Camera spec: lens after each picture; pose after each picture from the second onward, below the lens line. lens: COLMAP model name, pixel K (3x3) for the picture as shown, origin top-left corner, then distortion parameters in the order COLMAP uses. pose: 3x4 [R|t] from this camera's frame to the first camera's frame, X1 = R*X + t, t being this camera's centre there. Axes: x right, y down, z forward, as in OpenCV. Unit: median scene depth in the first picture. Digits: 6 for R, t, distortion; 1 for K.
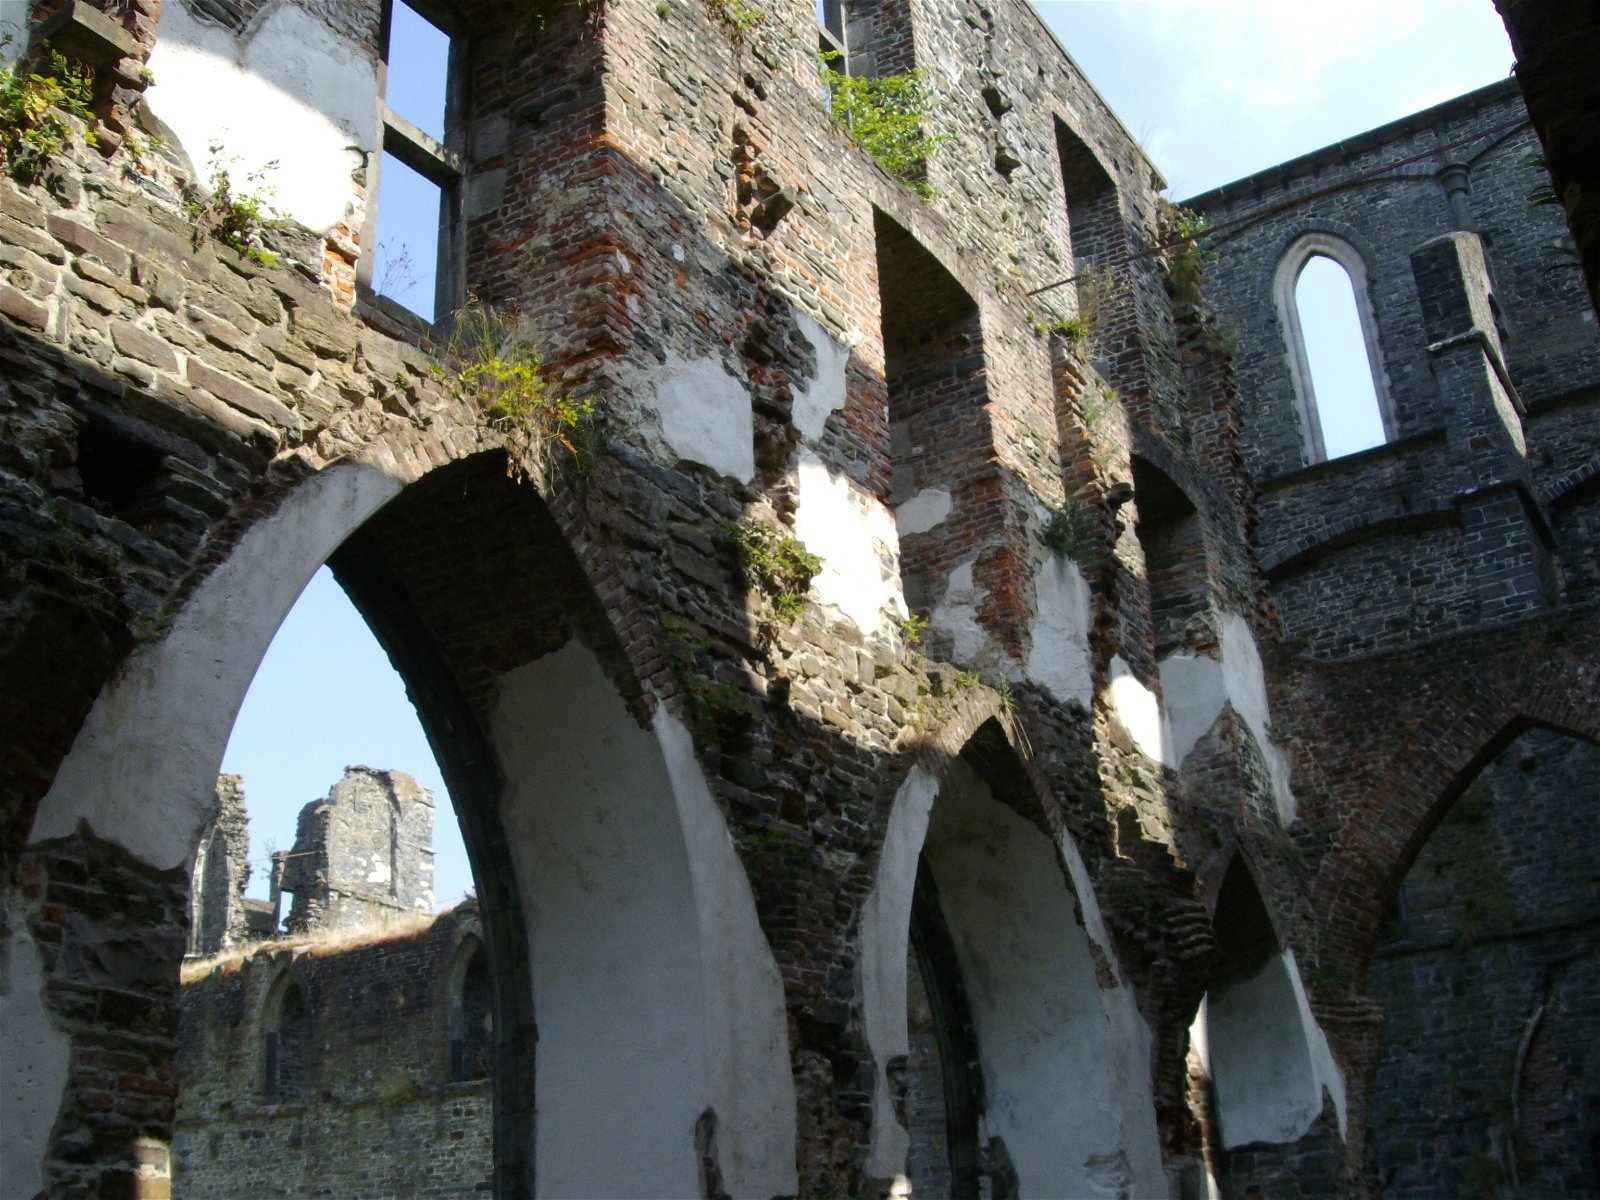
lens RADIAL K [[1688.0, 0, 753.5], [0, 1688.0, 661.1], [0, 0, 1]] dist [-0.170774, 0.076900]
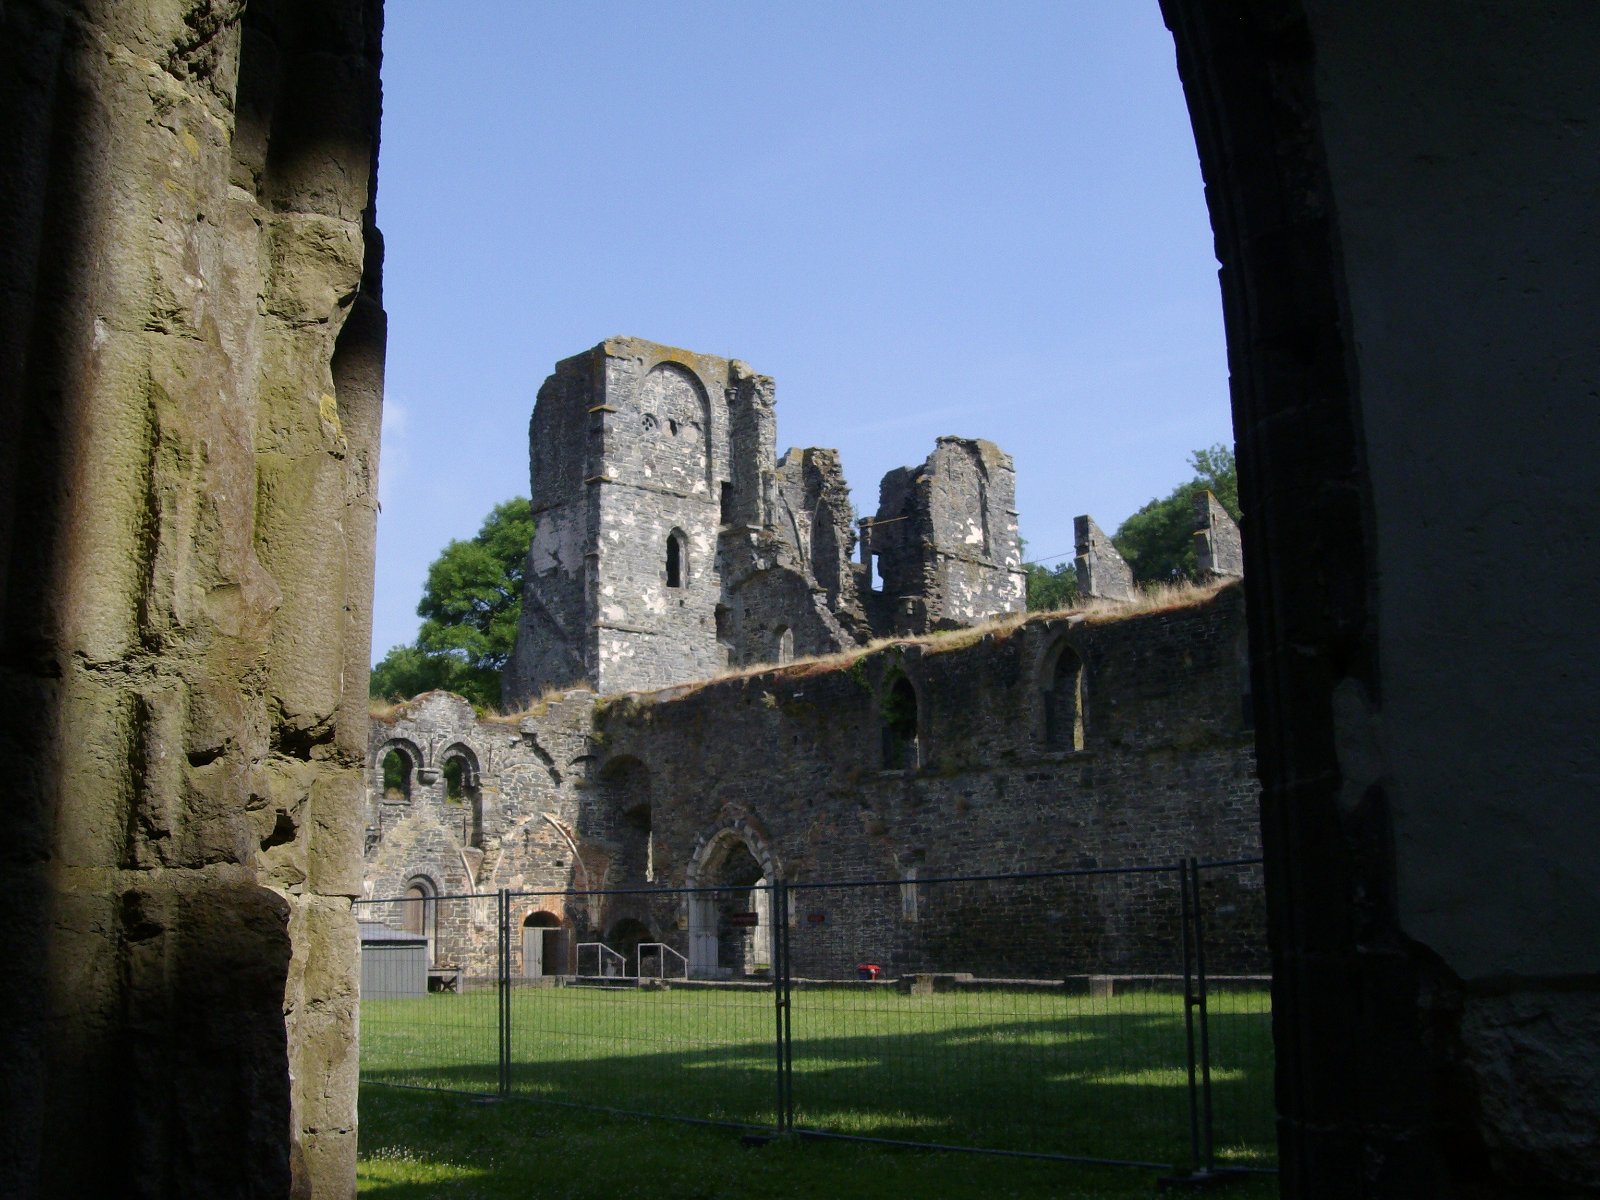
lens RADIAL K [[1688.0, 0, 753.5], [0, 1688.0, 661.1], [0, 0, 1]] dist [-0.170774, 0.076900]
pose [[0.976720, -0.010888, -0.214243, -0.133344], [0.056547, 0.976457, 0.208167, -0.029413], [0.206933, -0.215435, 0.954341, -0.092614]]
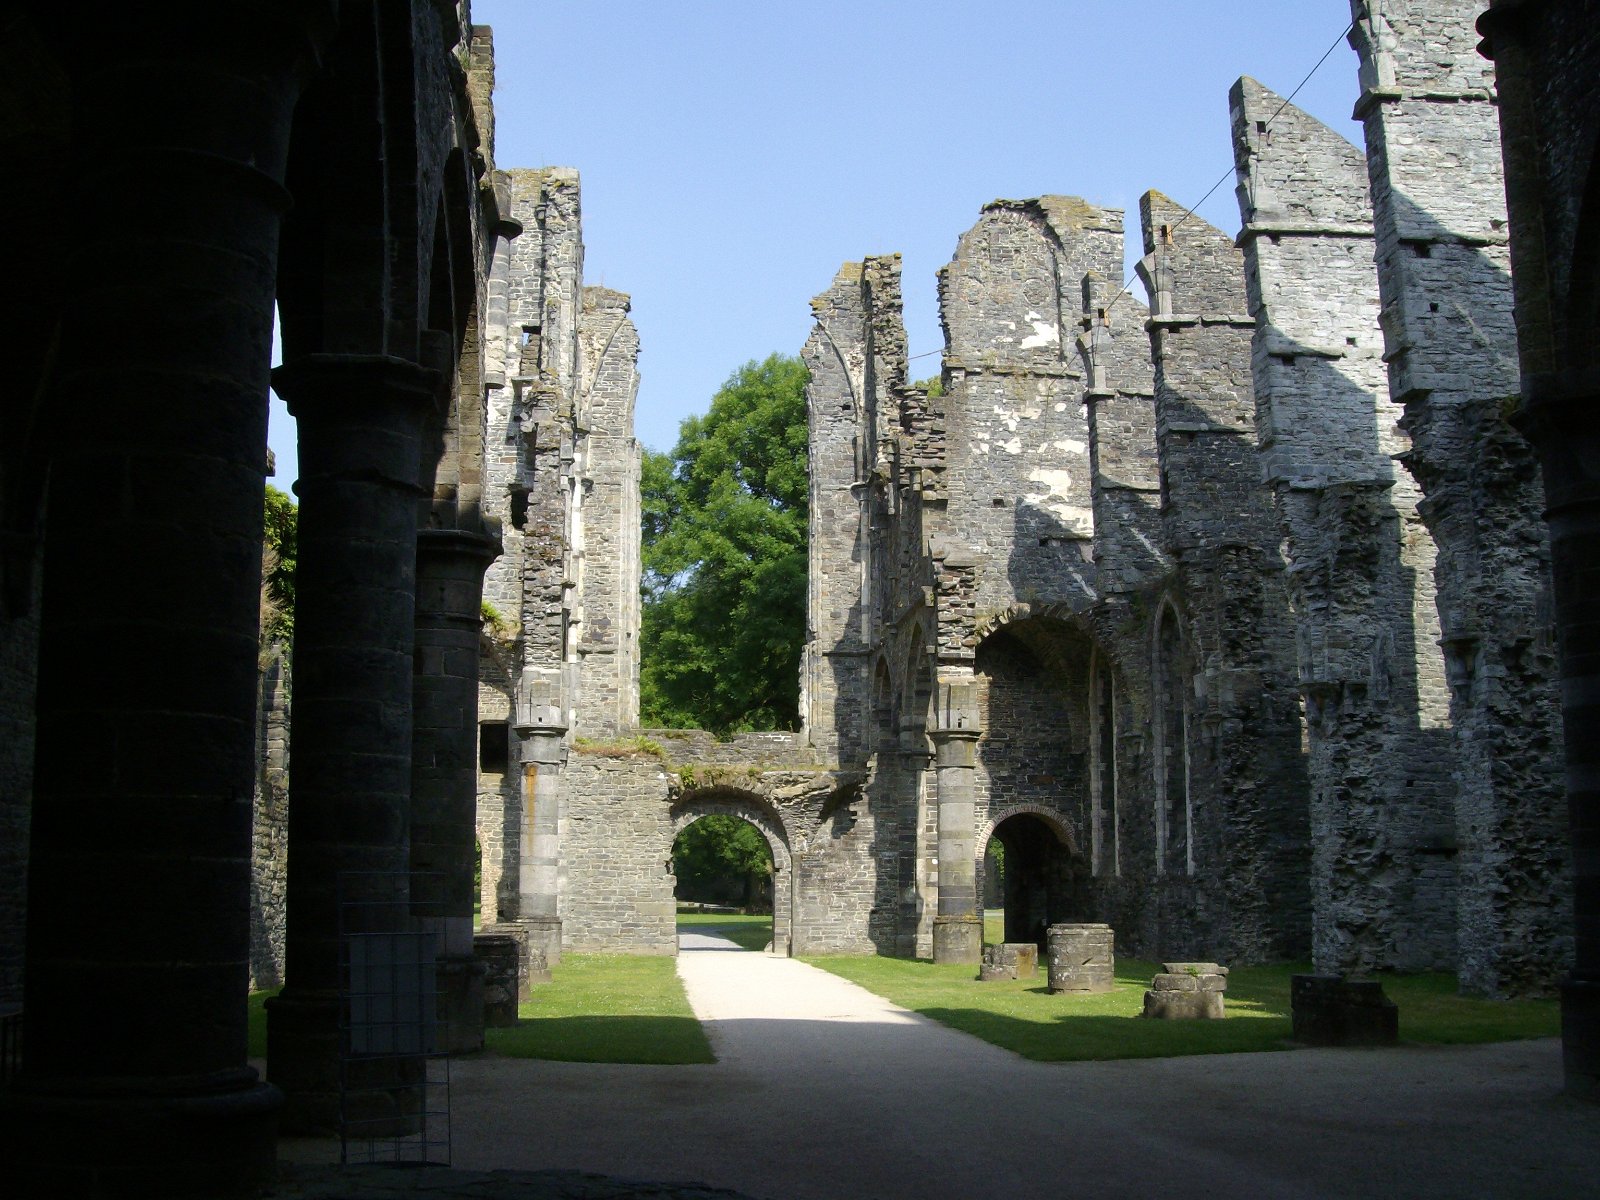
lens RADIAL K [[1688.0, 0, 753.5], [0, 1688.0, 661.1], [0, 0, 1]] dist [-0.170774, 0.076900]
pose [[0.646833, -0.064391, -0.759908, 0.255114], [0.257336, 0.956417, 0.138003, 0.133079], [0.717903, -0.284816, 0.635213, 0.401266]]
